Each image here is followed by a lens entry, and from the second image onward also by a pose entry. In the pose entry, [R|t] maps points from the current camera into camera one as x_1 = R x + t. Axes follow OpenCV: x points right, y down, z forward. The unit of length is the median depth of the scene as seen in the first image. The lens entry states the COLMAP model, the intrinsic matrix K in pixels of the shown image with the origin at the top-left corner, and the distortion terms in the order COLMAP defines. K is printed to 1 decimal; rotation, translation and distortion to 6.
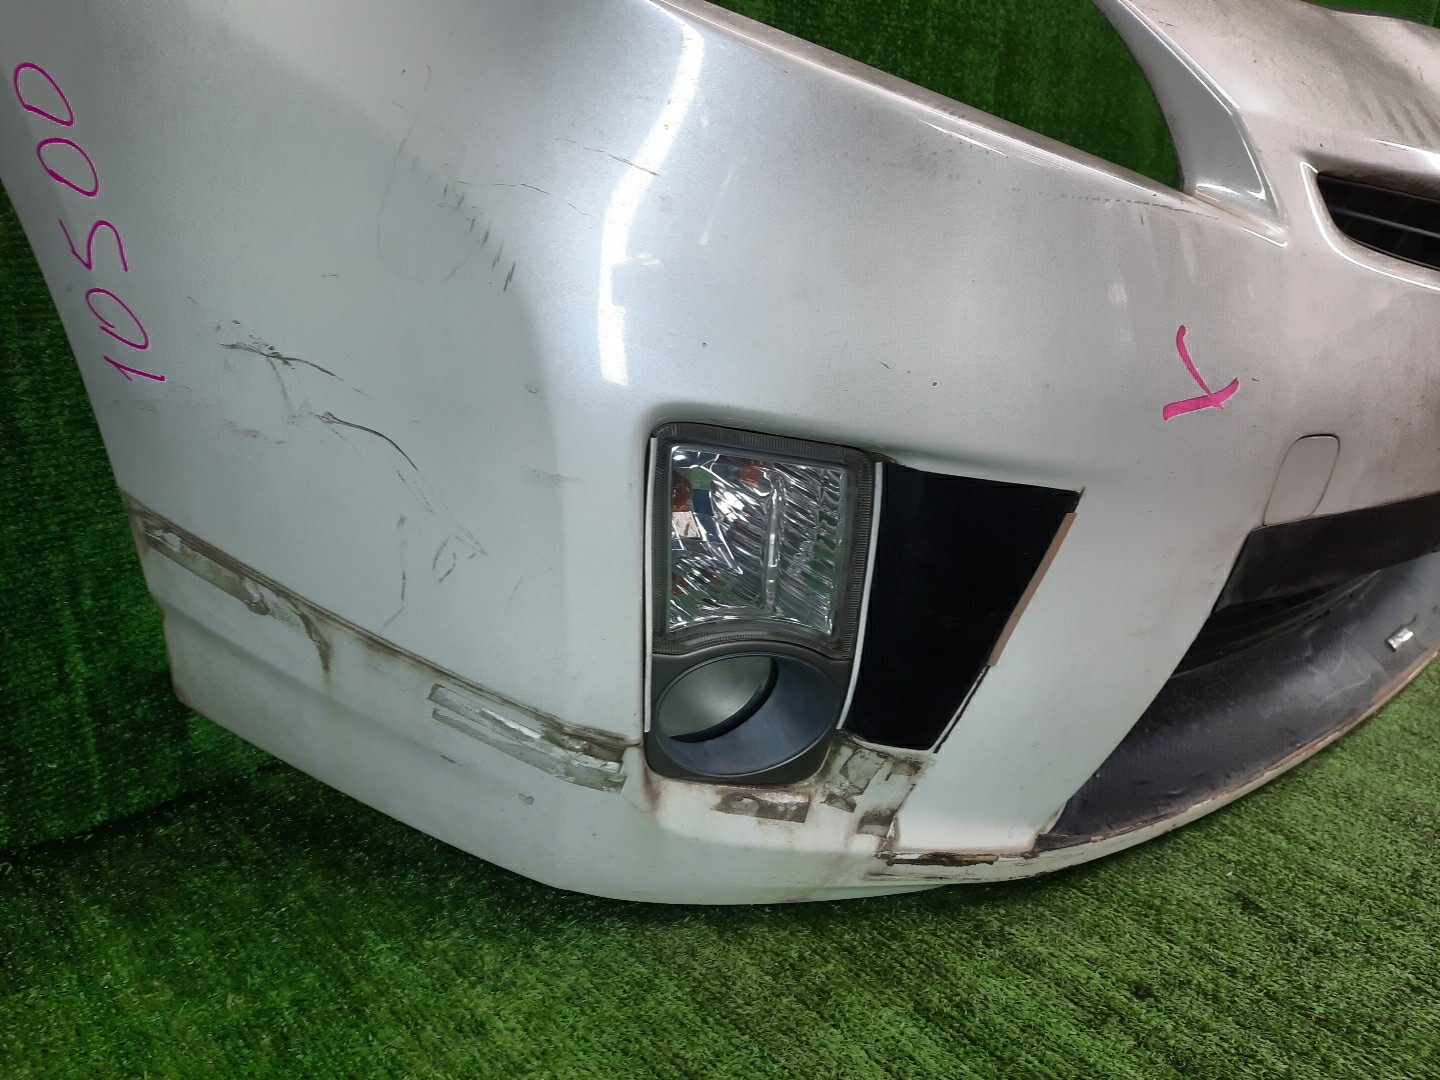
lens RADIAL K [[1098.7, 0, 717.7], [0, 1098.7, 549.7], [0, 0, 1]] dist [0.014669, -0.022987]
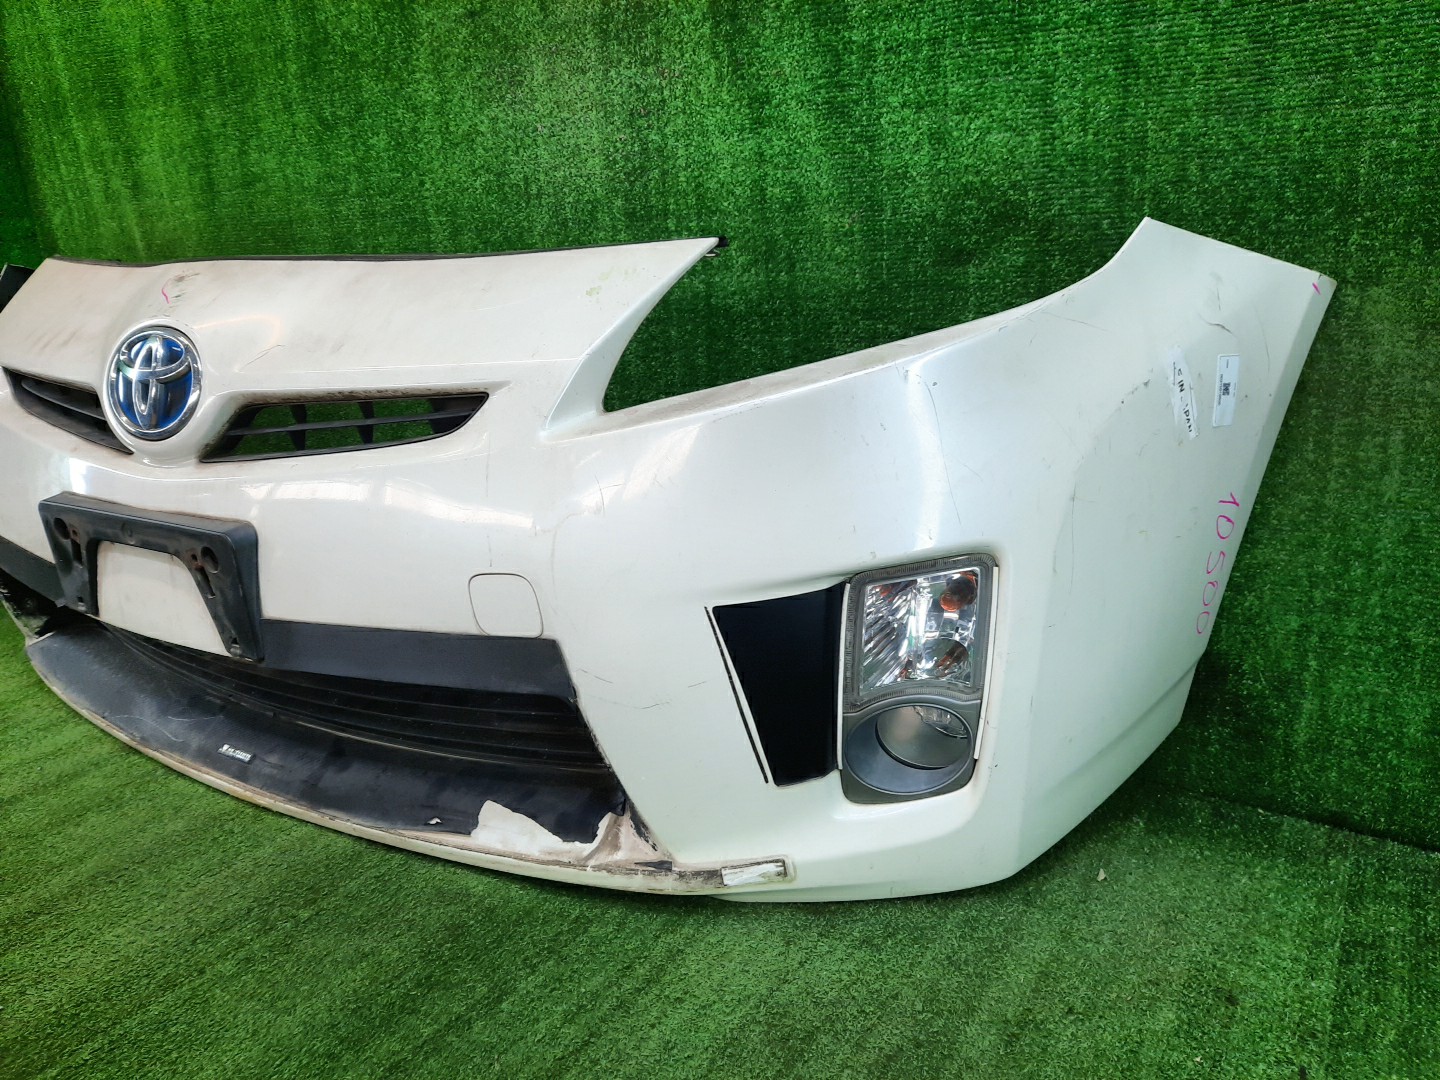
lens RADIAL K [[1098.7, 0, 670.9], [0, 1098.7, 533.4], [0, 0, 1]] dist [0.014669, -0.022987]
pose [[0.195718, 0.190017, -0.962075, 2.916398], [-0.289359, 0.948559, 0.128483, -0.687772], [0.936998, 0.253238, 0.240634, 1.786324]]
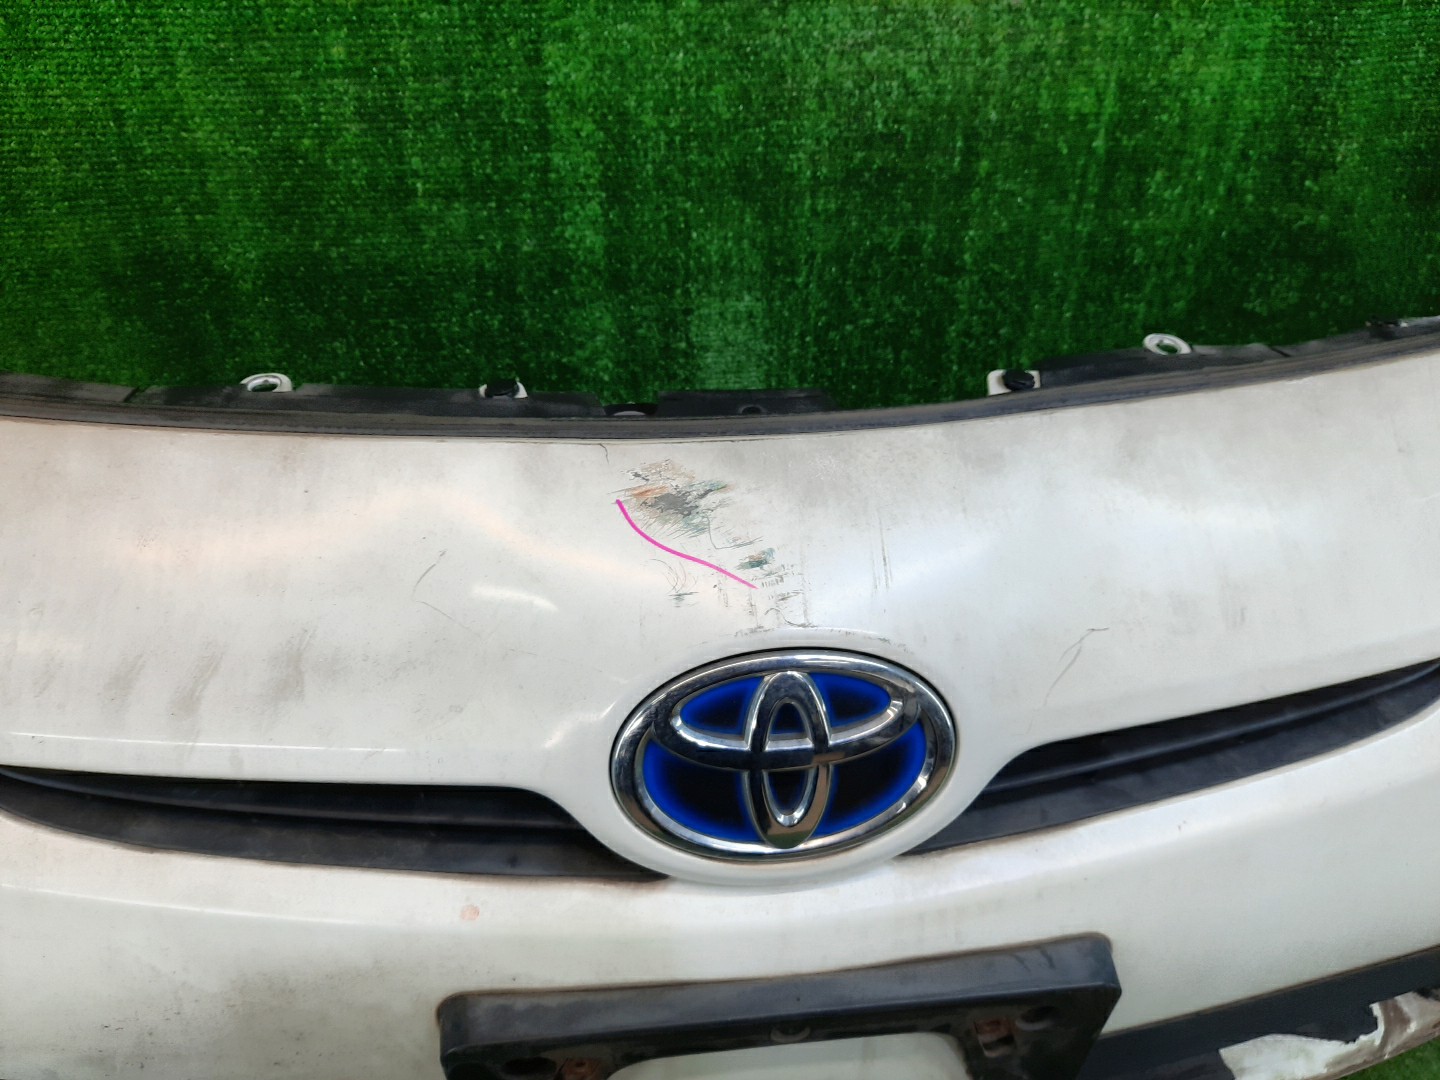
lens RADIAL K [[1098.7, 0, 712.8], [0, 1098.7, 550.3], [0, 0, 1]] dist [0.014669, -0.022987]
pose [[0.784940, 0.328376, -0.525393, 1.386907], [-0.184975, 0.933525, 0.307109, -0.838410], [0.591314, -0.143878, 0.793503, 0.737116]]
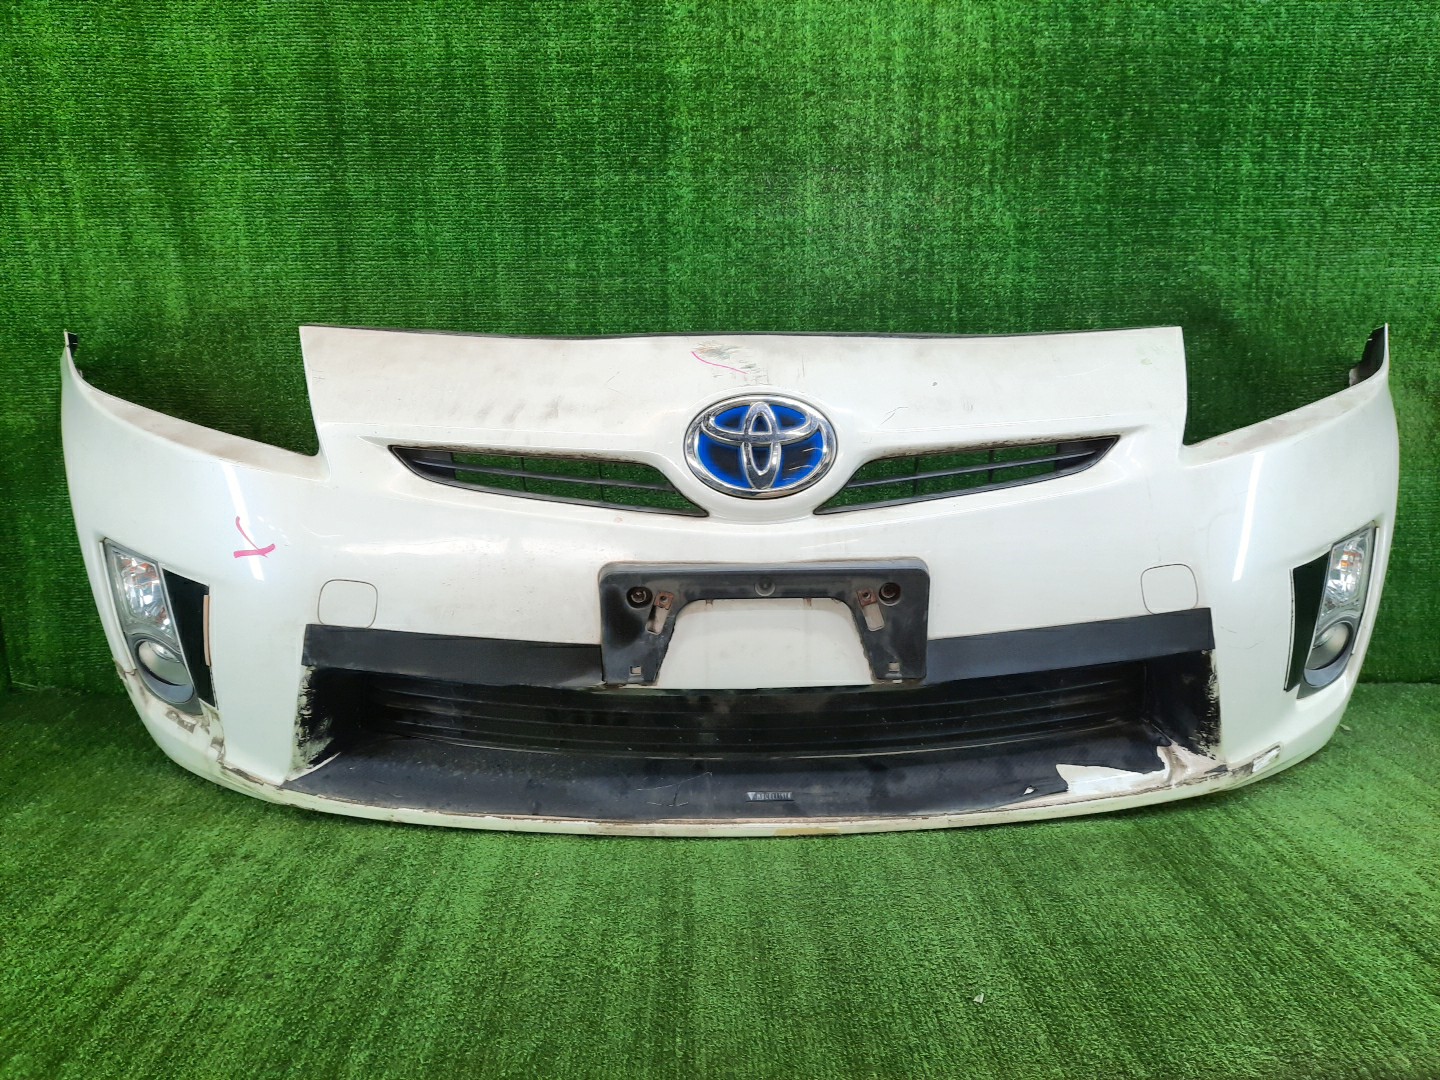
lens RADIAL K [[1098.7, 0, 704.1], [0, 1098.7, 526.8], [0, 0, 1]] dist [0.014669, -0.022987]
pose [[0.724340, 0.069044, -0.685977, 2.259874], [-0.191736, 0.975896, -0.104234, -0.113579], [0.662245, 0.207027, 0.720119, 0.026304]]
